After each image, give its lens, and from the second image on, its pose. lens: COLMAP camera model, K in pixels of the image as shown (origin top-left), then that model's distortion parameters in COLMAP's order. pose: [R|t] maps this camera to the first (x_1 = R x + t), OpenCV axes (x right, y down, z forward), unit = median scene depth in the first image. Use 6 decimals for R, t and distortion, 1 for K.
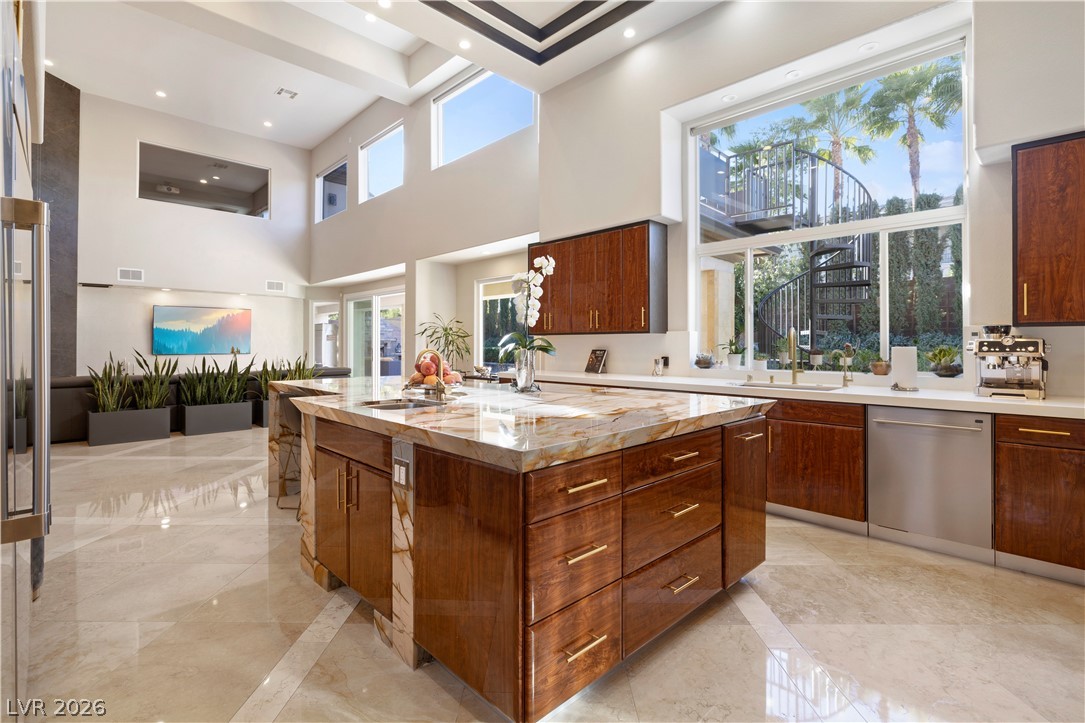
lens RADIAL K [[505.7, 0, 541.9], [0, 505.7, 351.1], [0, 0, 1]] dist [0.003020, 0.000443]
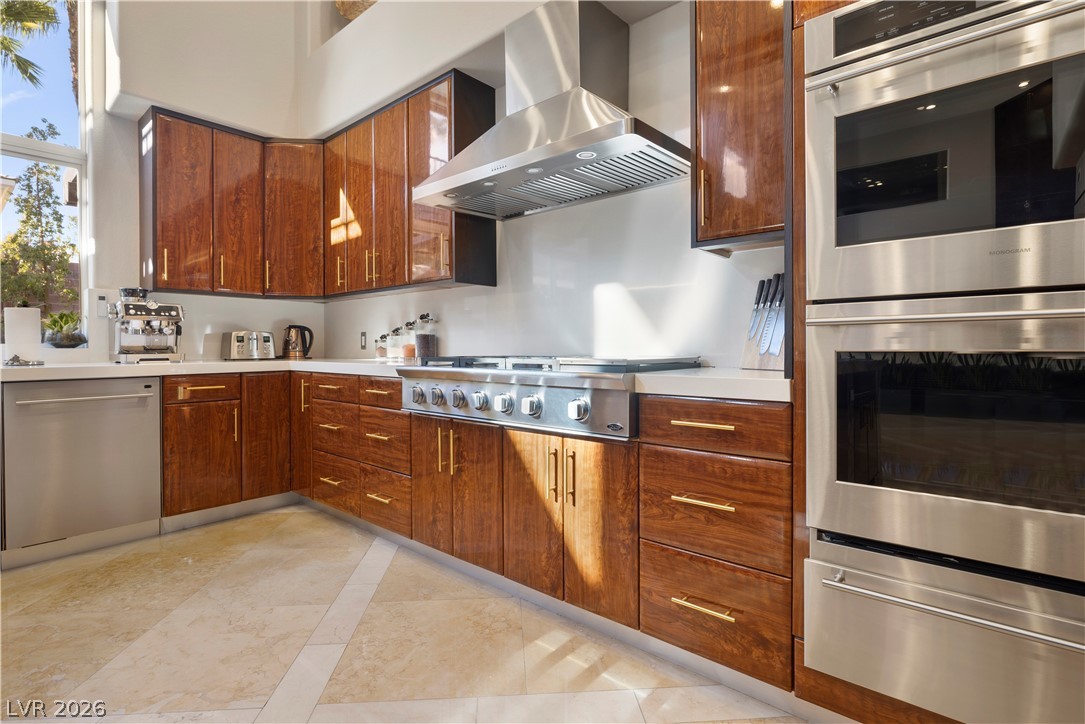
lens RADIAL K [[538.5, 0, 541.6], [0, 538.5, 352.8], [0, 0, 1]] dist [-0.000868, -0.000004]
pose [[-0.072635, -0.013533, 0.997267, -0.179564], [0.019403, 0.999700, 0.014979, 0.074611], [-0.997170, 0.020438, -0.072350, 0.340732]]
